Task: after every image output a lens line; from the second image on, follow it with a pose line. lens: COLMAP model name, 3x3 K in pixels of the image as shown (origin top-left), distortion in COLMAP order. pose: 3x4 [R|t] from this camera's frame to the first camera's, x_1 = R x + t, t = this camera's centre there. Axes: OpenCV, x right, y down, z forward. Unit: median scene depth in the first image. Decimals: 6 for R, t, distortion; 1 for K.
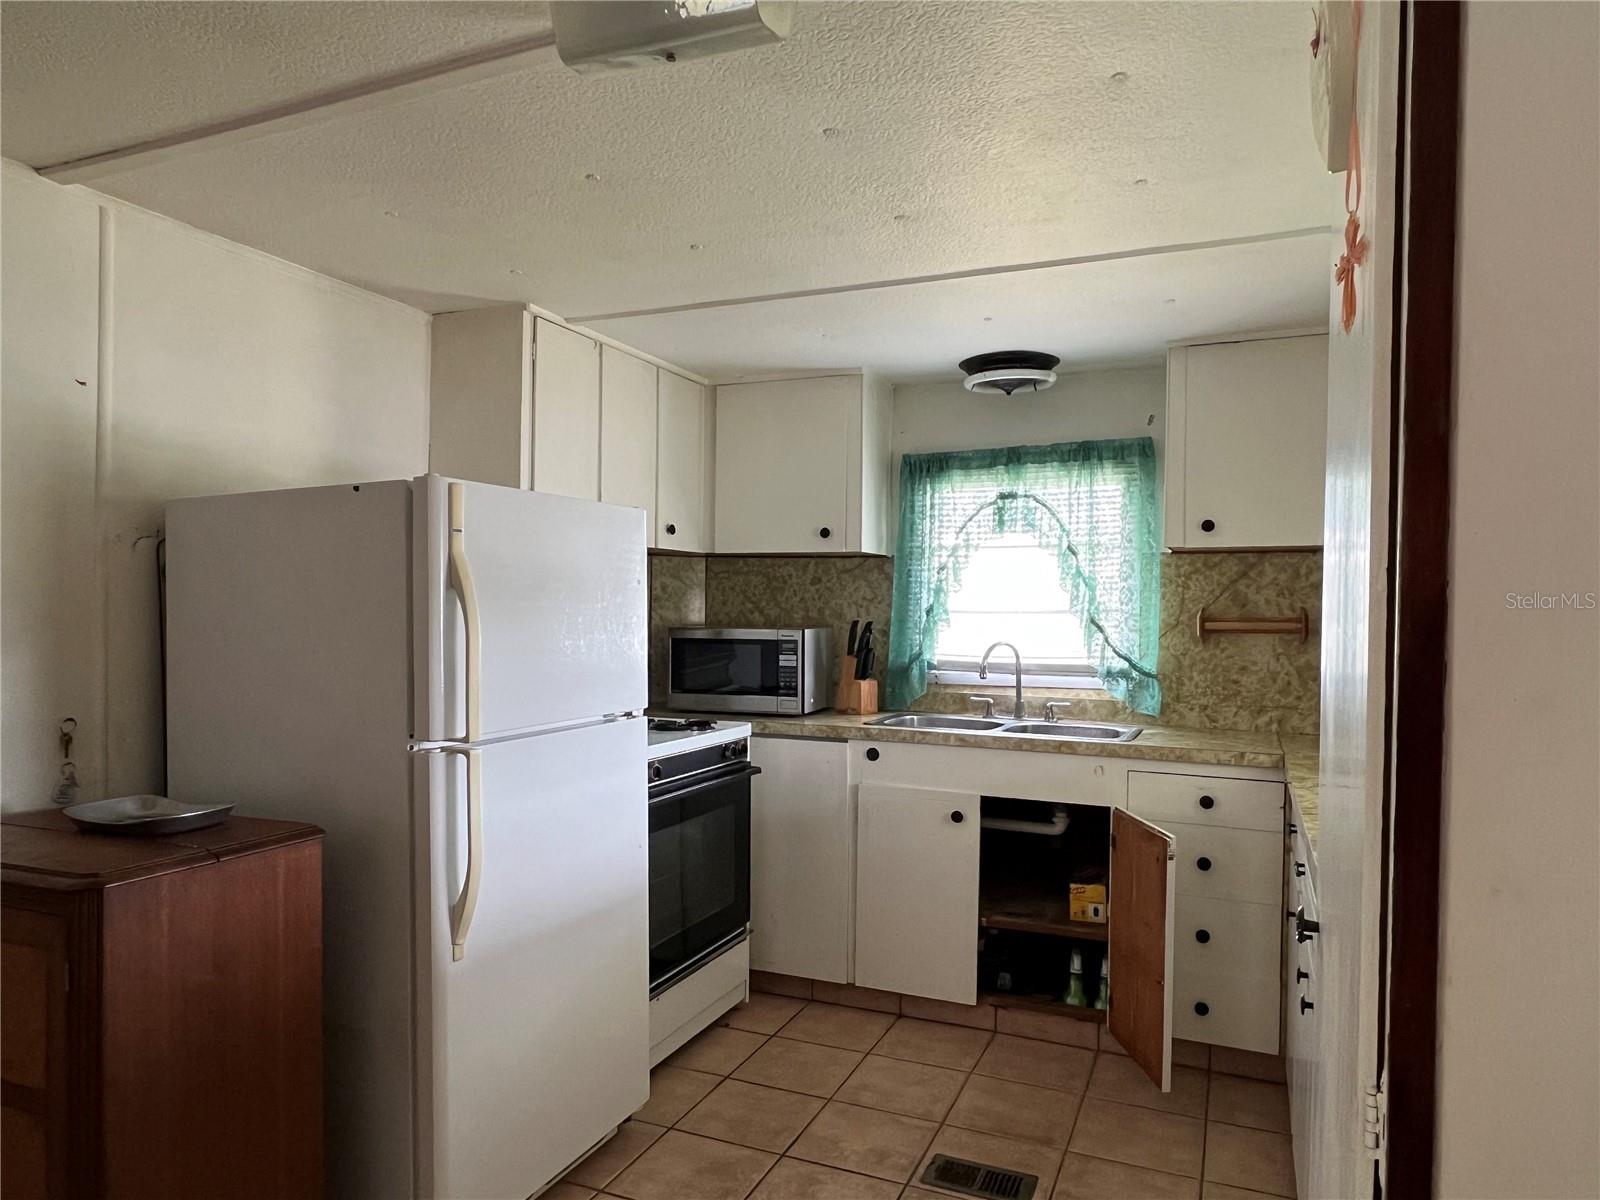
lens RADIAL K [[1031.8, 0, 798.7], [0, 1031.8, 616.9], [0, 0, 1]] dist [0.000667, 0.000012]
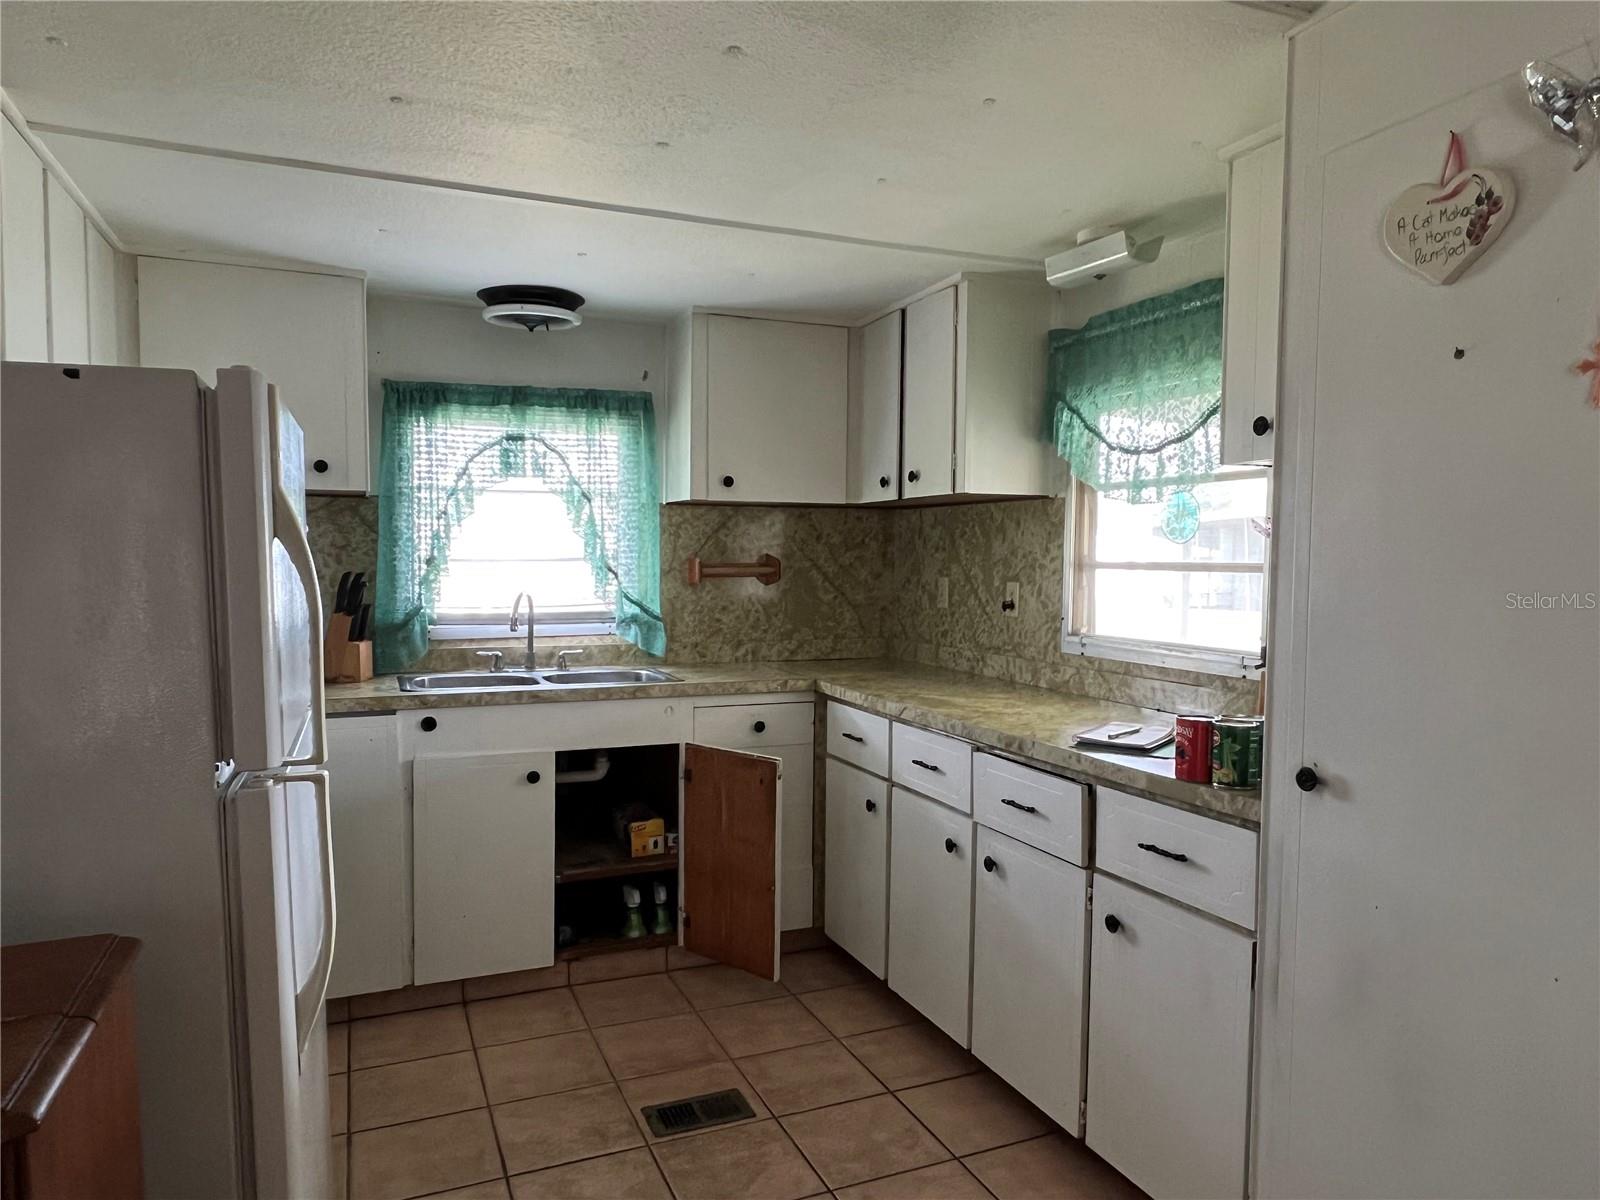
lens RADIAL K [[1031.8, 0, 798.7], [0, 1031.8, 616.9], [0, 0, 1]] dist [0.000667, 0.000012]
pose [[0.686989, -0.050672, 0.724899, -0.328001], [0.007908, 0.998028, 0.062270, -0.010164], [-0.726625, -0.037046, 0.686035, 0.159366]]
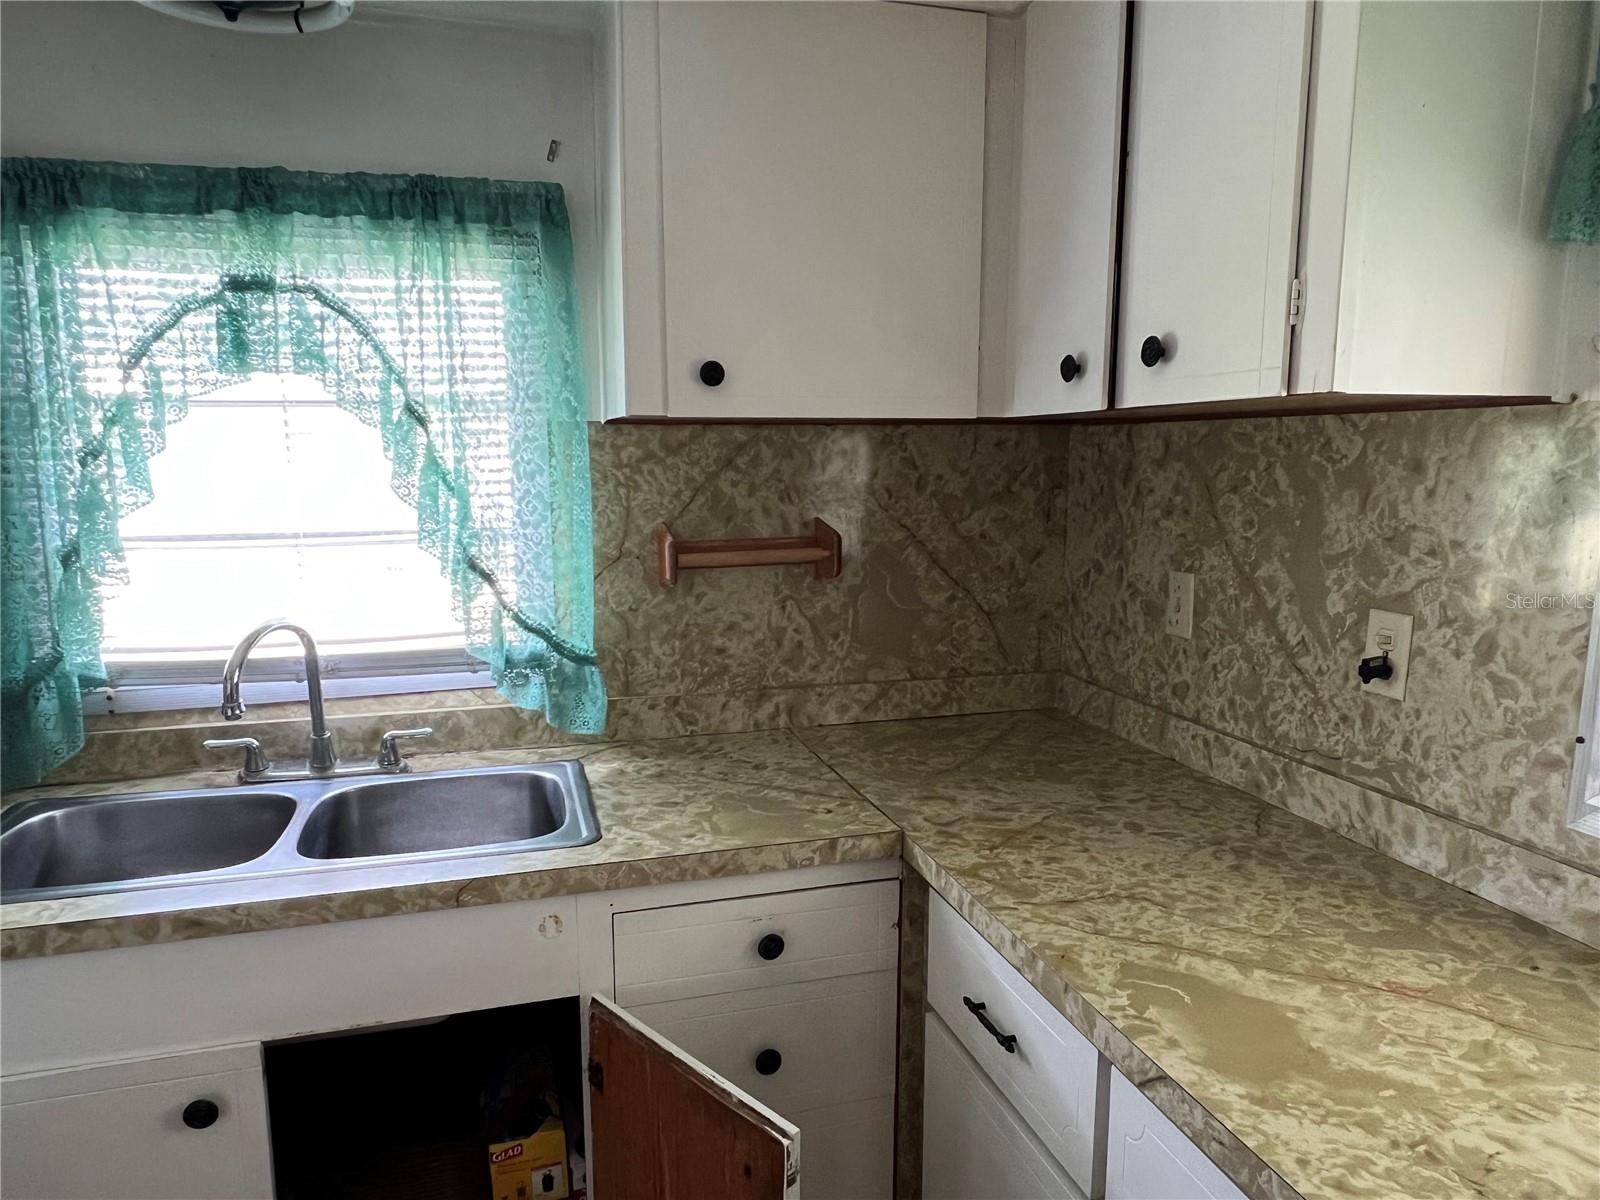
lens RADIAL K [[1031.8, 0, 798.7], [0, 1031.8, 616.9], [0, 0, 1]] dist [0.000667, 0.000012]
pose [[0.764800, -0.113429, 0.634205, 0.090920], [0.016711, 0.987541, 0.156471, -0.044776], [-0.644051, -0.109071, 0.757167, 0.526619]]
